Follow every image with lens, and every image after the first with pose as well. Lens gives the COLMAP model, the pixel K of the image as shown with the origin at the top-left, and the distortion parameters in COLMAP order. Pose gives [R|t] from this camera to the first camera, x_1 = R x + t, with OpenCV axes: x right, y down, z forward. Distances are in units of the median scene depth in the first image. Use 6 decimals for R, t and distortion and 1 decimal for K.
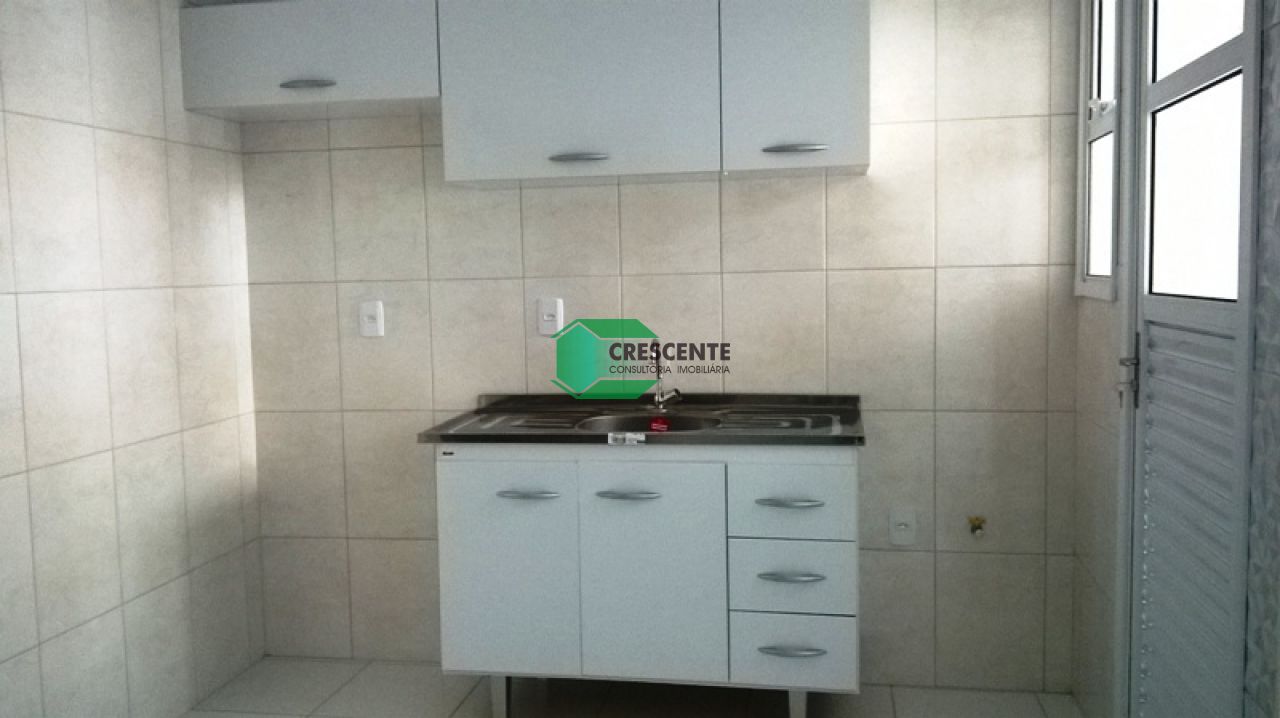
lens RADIAL K [[1086.1, 0, 640.0], [0, 1086.1, 359.0], [0, 0, 1]] dist [0.081330, -0.002414]
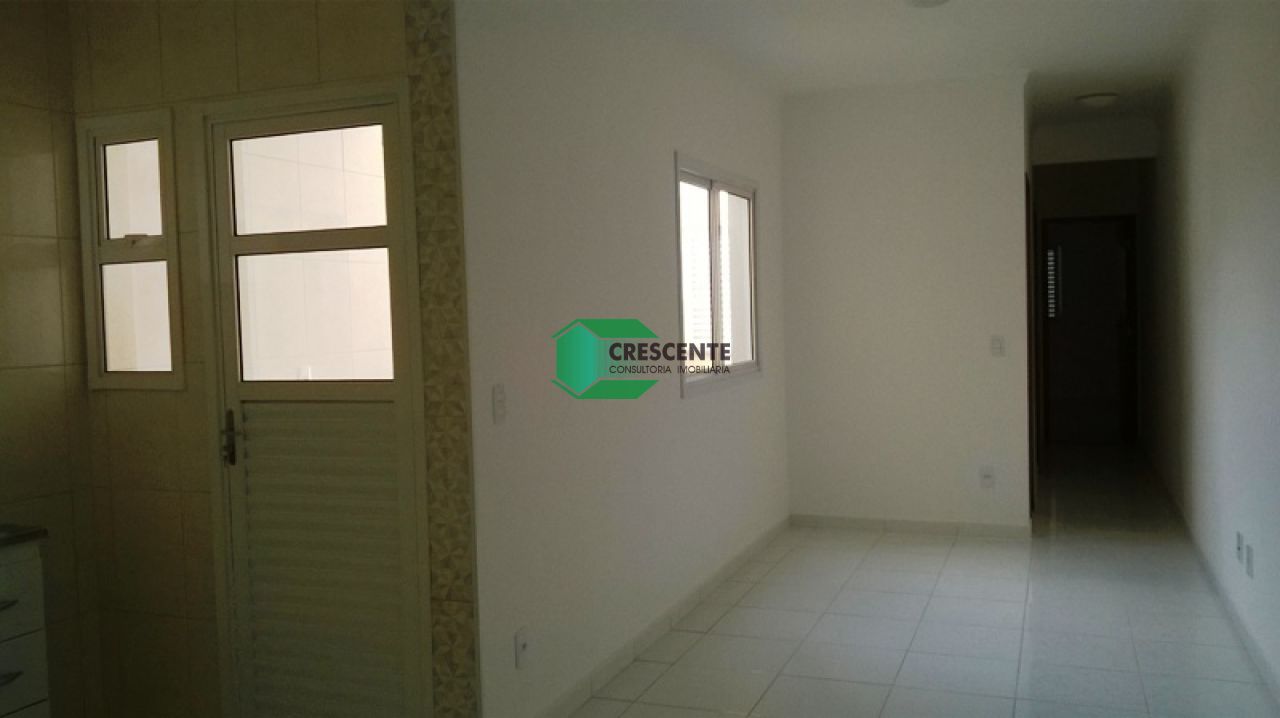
lens RADIAL K [[1088.5, 0, 640.0], [0, 1088.5, 359.0], [0, 0, 1]] dist [-0.003217, -0.003389]
pose [[0.218755, -0.027525, 0.975392, -0.618099], [0.109811, 0.993947, 0.003421, -0.029188], [-0.969581, 0.106360, 0.220453, 0.159920]]
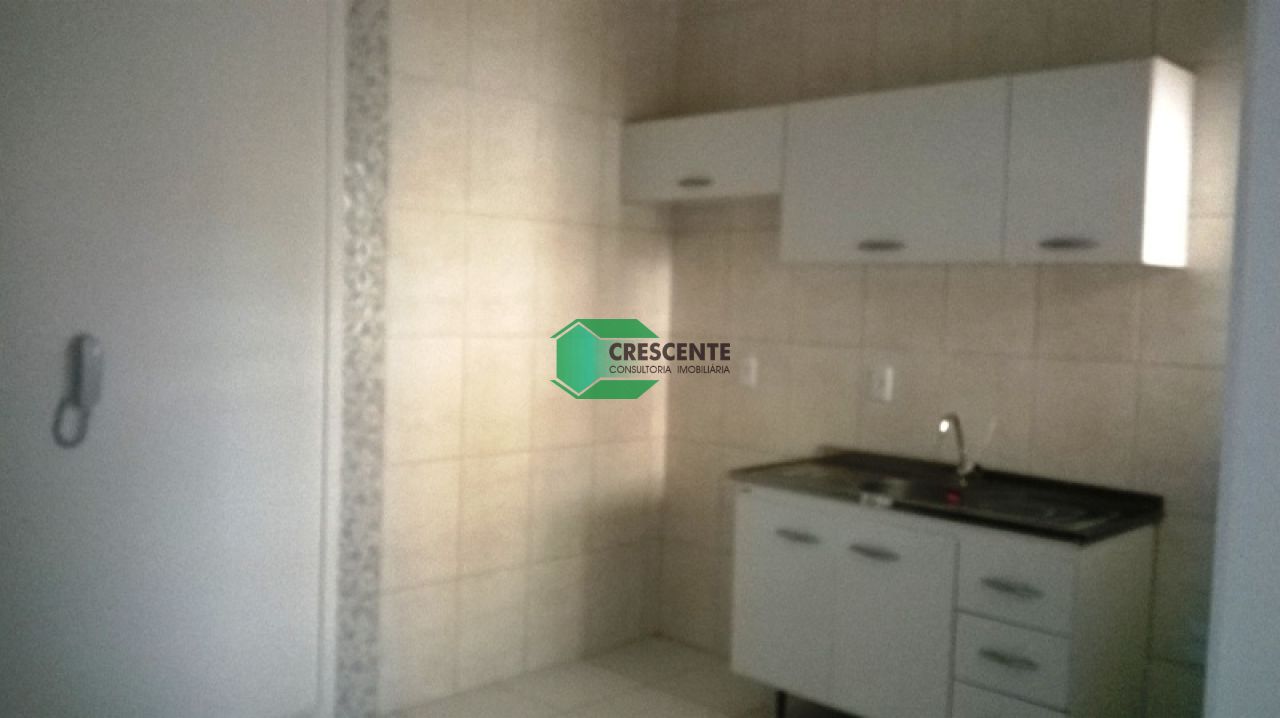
lens RADIAL K [[1088.5, 0, 640.0], [0, 1088.5, 359.0], [0, 0, 1]] dist [-0.003217, -0.003389]
pose [[0.822189, 0.082854, -0.563152, 0.366856], [-0.100886, 0.994898, -0.000917, -0.041703], [0.560203, 0.057569, 0.826353, -0.052366]]
